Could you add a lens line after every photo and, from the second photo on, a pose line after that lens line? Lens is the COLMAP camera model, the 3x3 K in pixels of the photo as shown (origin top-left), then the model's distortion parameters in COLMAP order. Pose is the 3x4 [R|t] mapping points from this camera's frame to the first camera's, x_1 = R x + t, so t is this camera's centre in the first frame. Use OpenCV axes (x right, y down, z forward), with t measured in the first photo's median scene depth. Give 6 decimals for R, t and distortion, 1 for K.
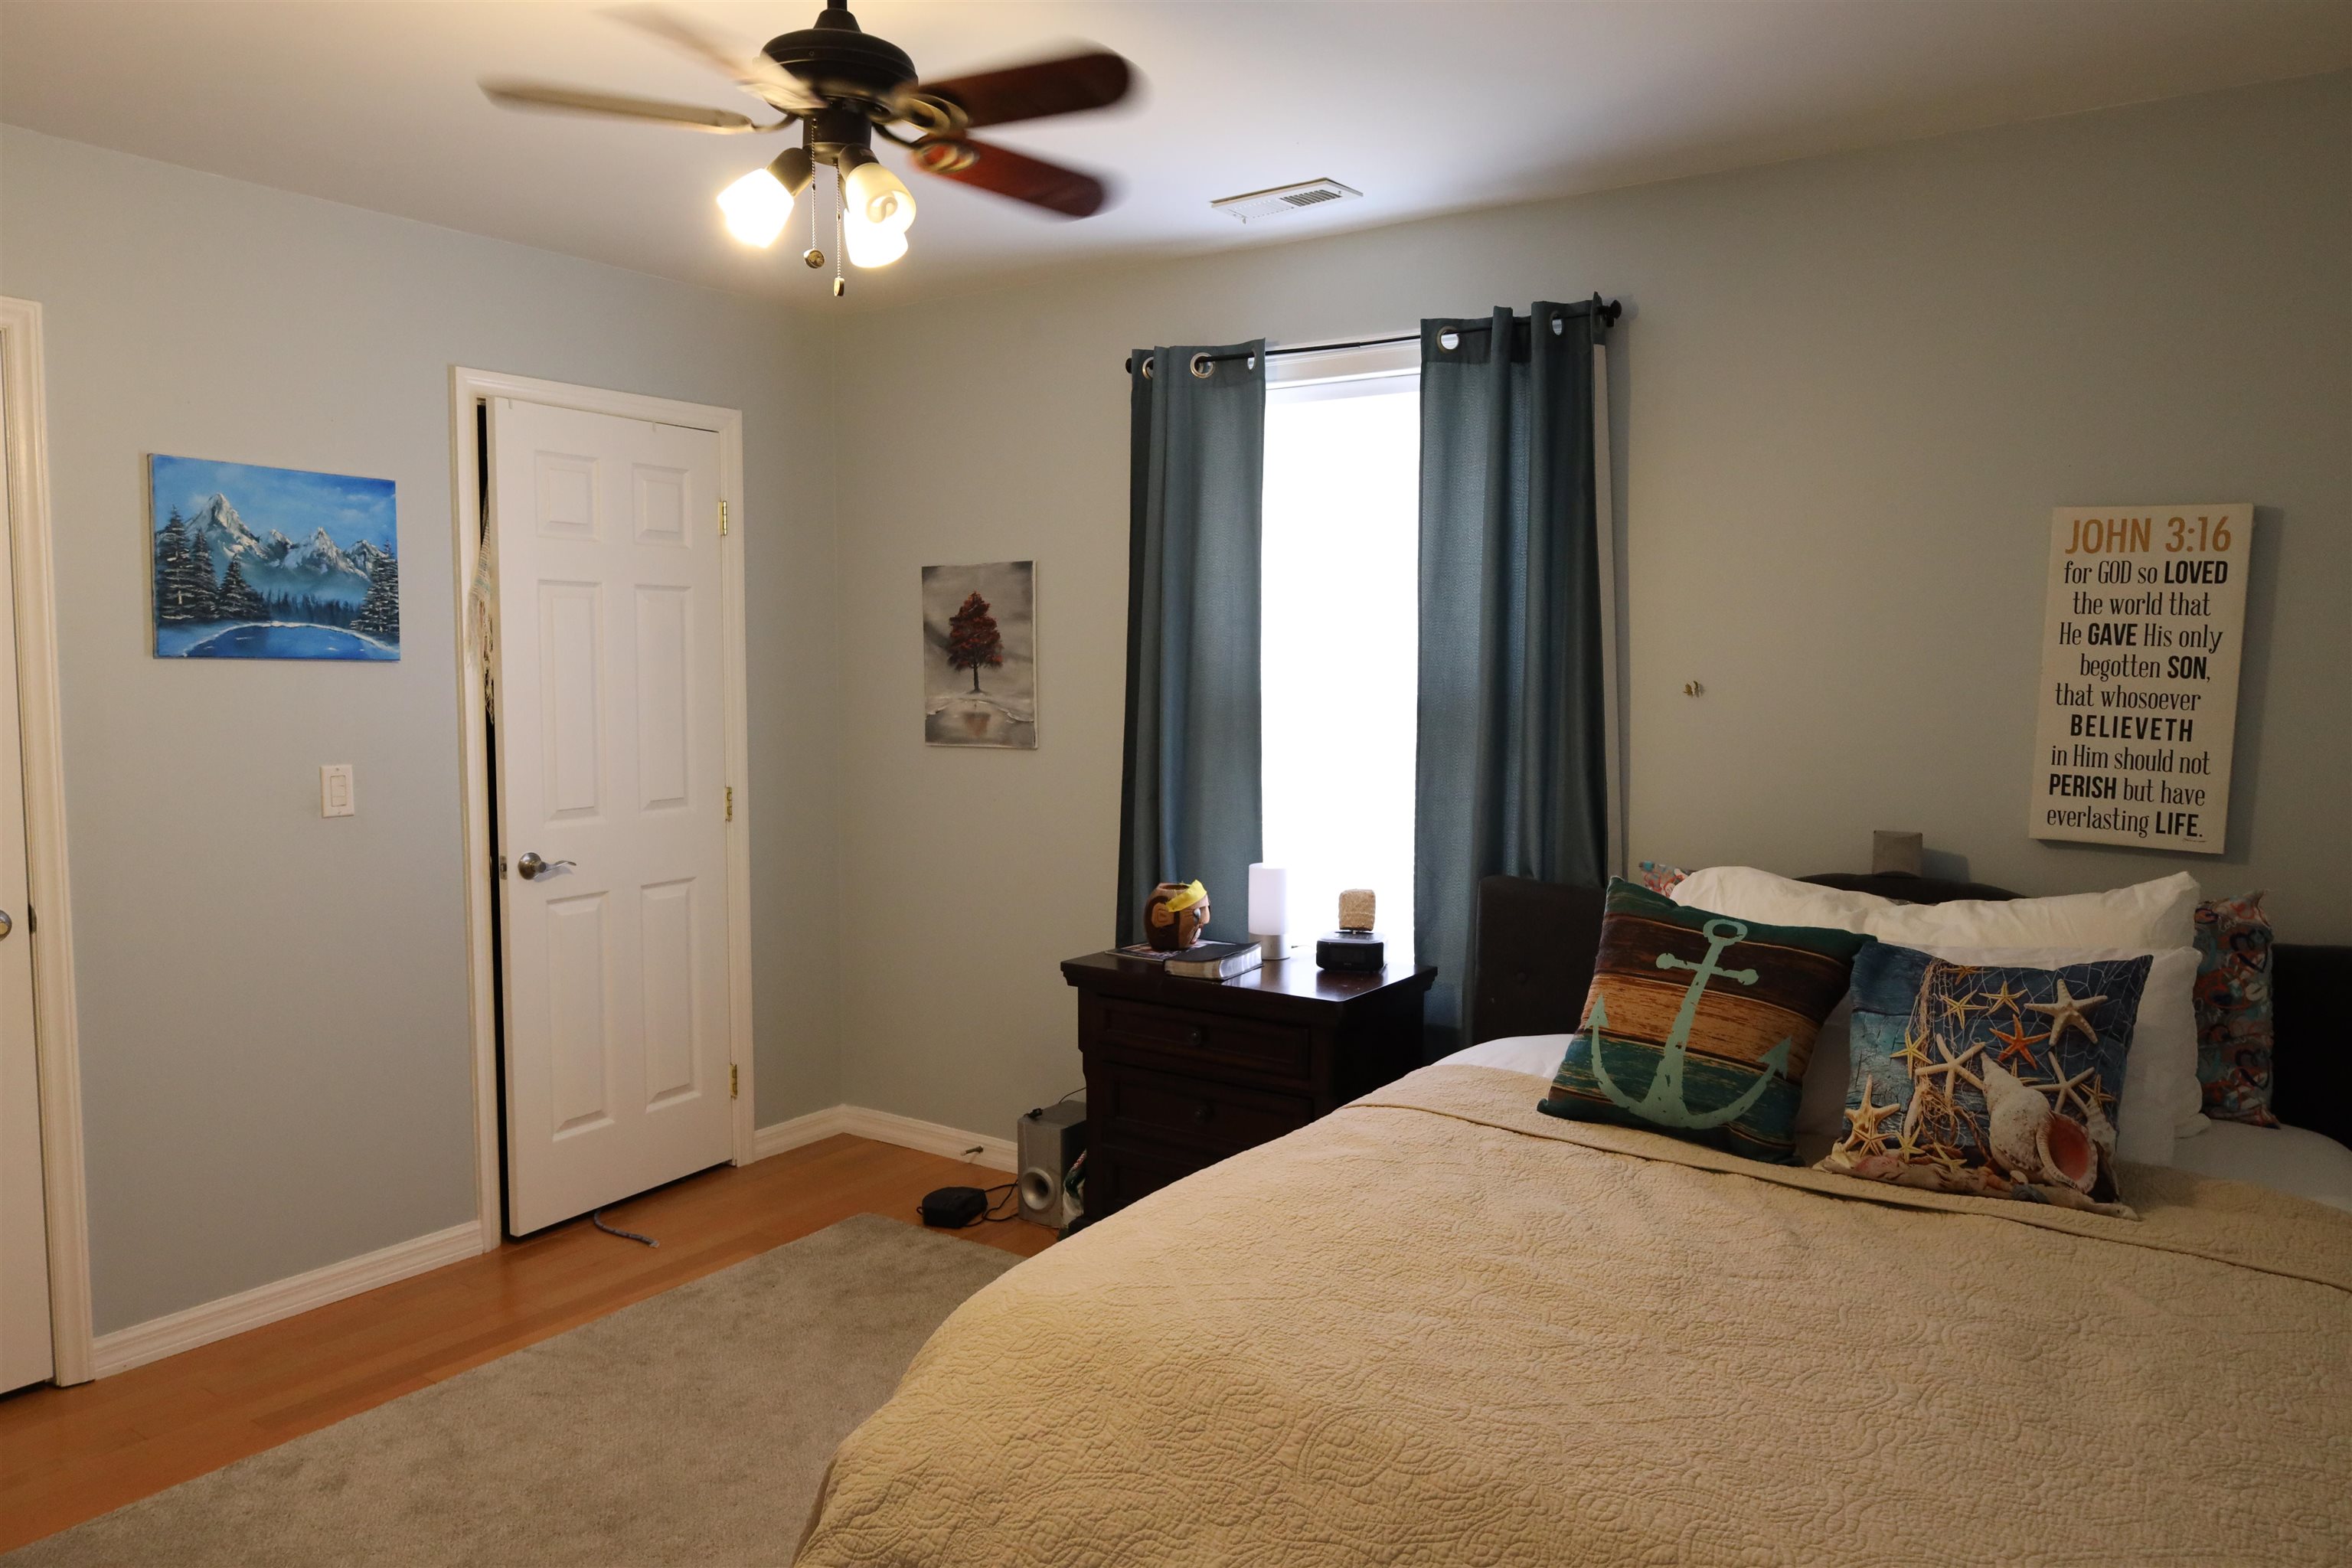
lens RADIAL K [[1606.2, 0, 1176.0], [0, 1606.2, 784.0], [0, 0, 1]] dist [-0.011517, 0.004622]
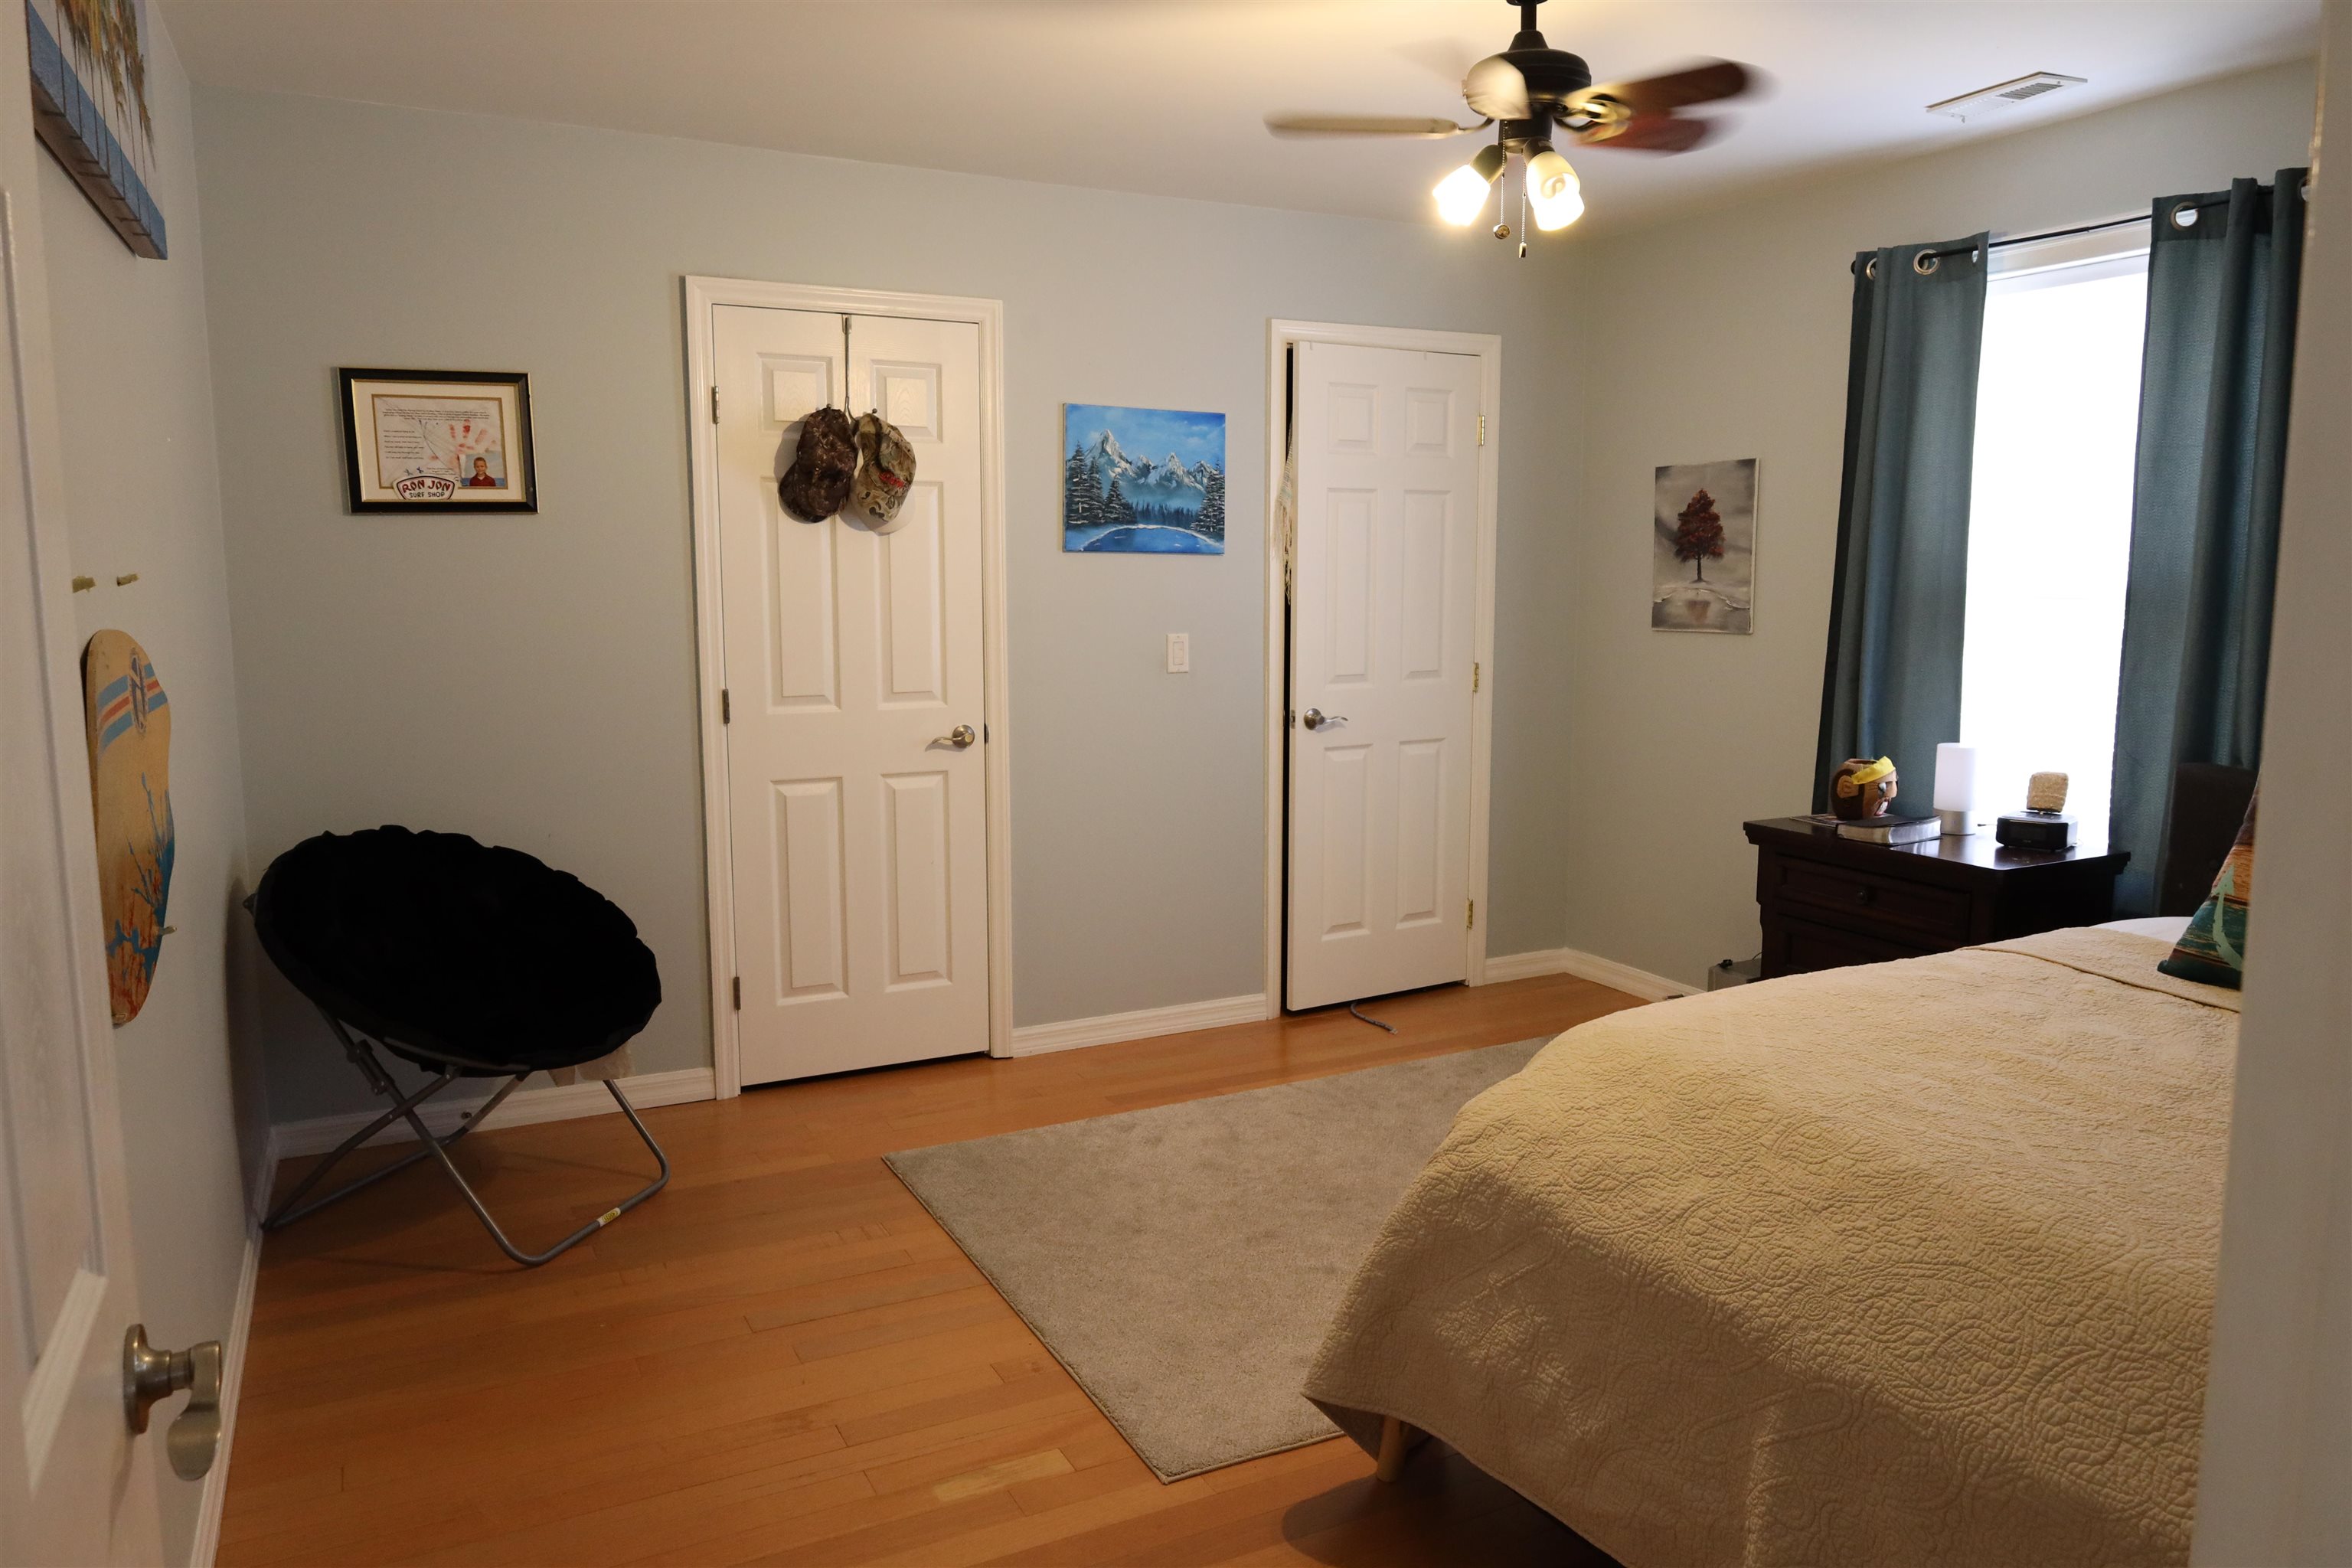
lens RADIAL K [[1582.8, 0, 1157.2], [0, 1582.8, 797.7], [0, 0, 1]] dist [0.001032, 0.001810]
pose [[0.873220, 0.067488, -0.482631, 0.105801], [-0.033818, 0.996369, 0.078140, 0.022521], [0.486152, -0.051912, 0.872331, -0.163158]]
